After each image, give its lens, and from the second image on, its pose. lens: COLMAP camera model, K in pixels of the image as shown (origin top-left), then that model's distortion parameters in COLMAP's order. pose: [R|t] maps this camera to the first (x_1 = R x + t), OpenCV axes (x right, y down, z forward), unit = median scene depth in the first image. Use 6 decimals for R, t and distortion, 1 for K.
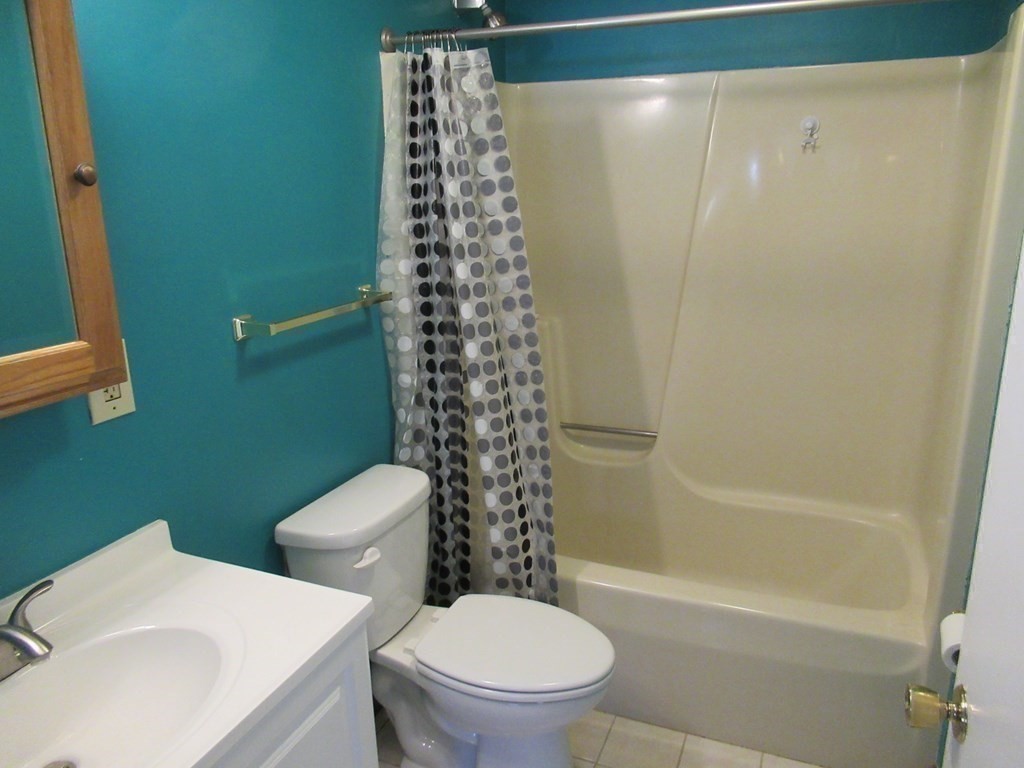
lens RADIAL K [[764.3, 0, 512.0], [0, 764.3, 384.0], [0, 0, 1]] dist [-0.010197, -0.007564]
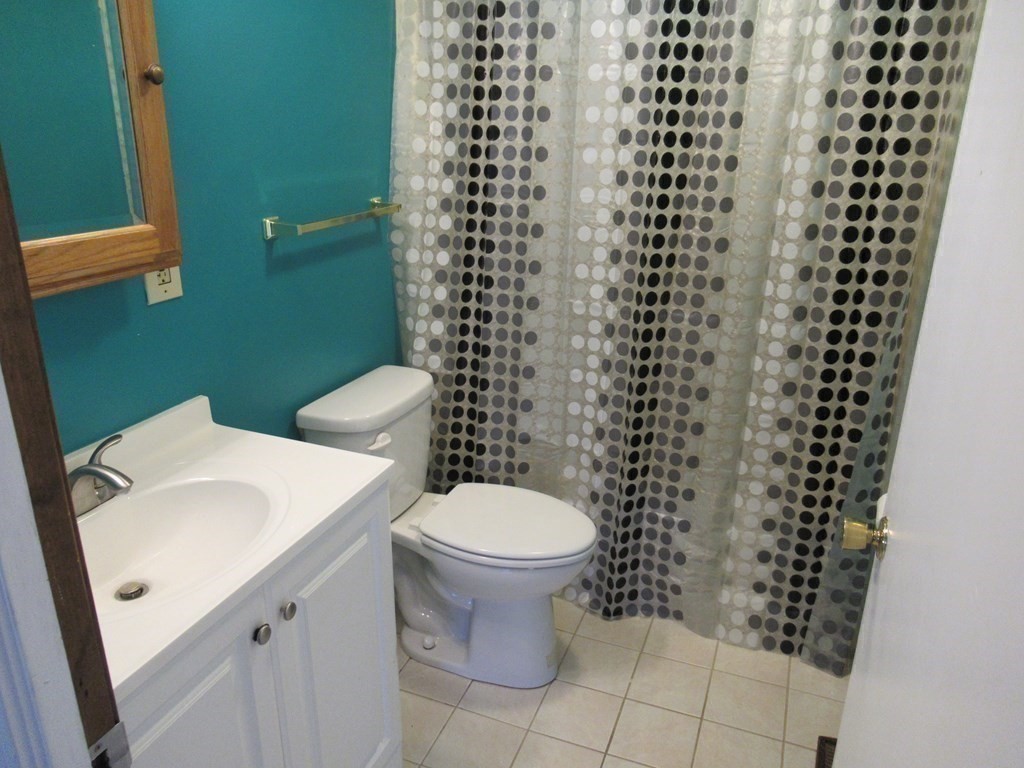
lens RADIAL K [[764.3, 0, 512.0], [0, 764.3, 384.0], [0, 0, 1]] dist [-0.010197, -0.007564]
pose [[0.999046, 0.022983, 0.037137, -0.048064], [-0.025742, 0.996807, 0.075587, 0.066269], [-0.035281, -0.076471, 0.996447, -0.140881]]
